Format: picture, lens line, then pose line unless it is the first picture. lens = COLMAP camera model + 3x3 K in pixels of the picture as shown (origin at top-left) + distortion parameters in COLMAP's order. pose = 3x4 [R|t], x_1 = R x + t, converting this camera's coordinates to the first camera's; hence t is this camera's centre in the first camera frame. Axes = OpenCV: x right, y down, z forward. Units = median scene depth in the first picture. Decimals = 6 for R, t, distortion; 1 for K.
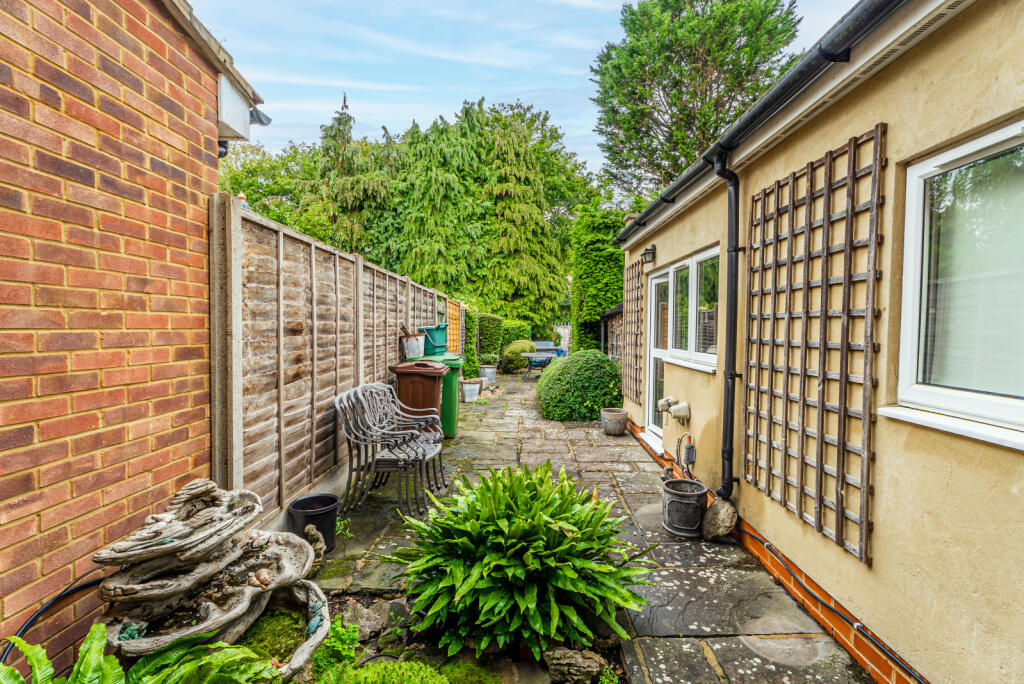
lens RADIAL K [[457.8, 0, 511.7], [0, 457.8, 343.1], [0, 0, 1]] dist [0.003367, 0.000579]
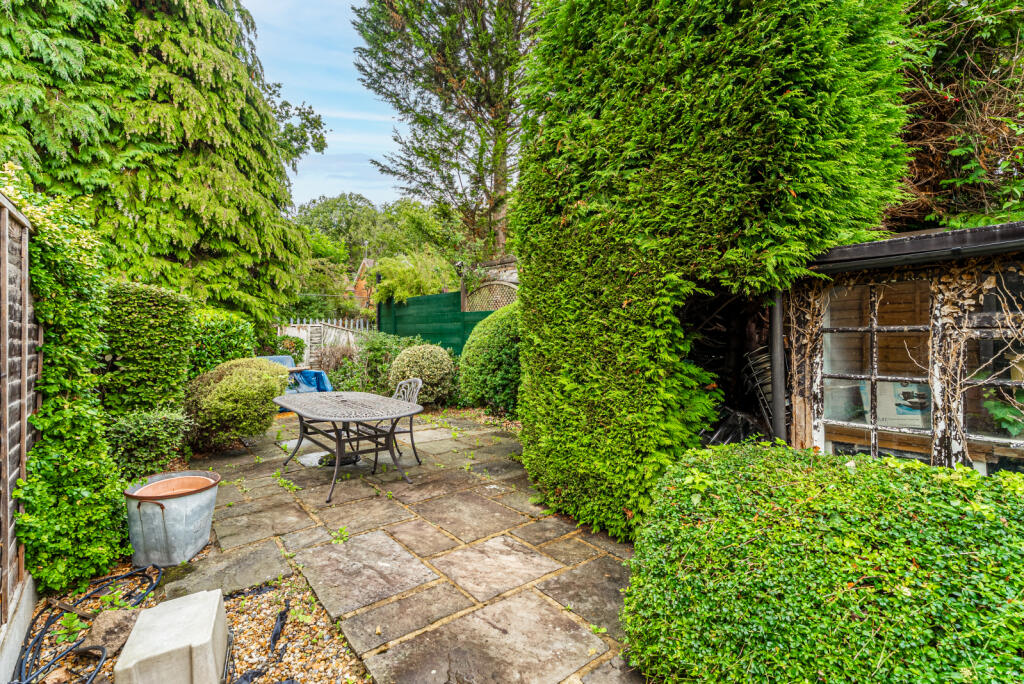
lens RADIAL K [[457.8, 0, 512.0], [0, 457.8, 341.9], [0, 0, 1]] dist [0.003367, 0.000579]
pose [[0.757087, -0.019632, 0.653019, -0.052572], [0.025104, 0.999684, 0.000949, -0.013864], [-0.652832, 0.015674, 0.757341, 0.495528]]
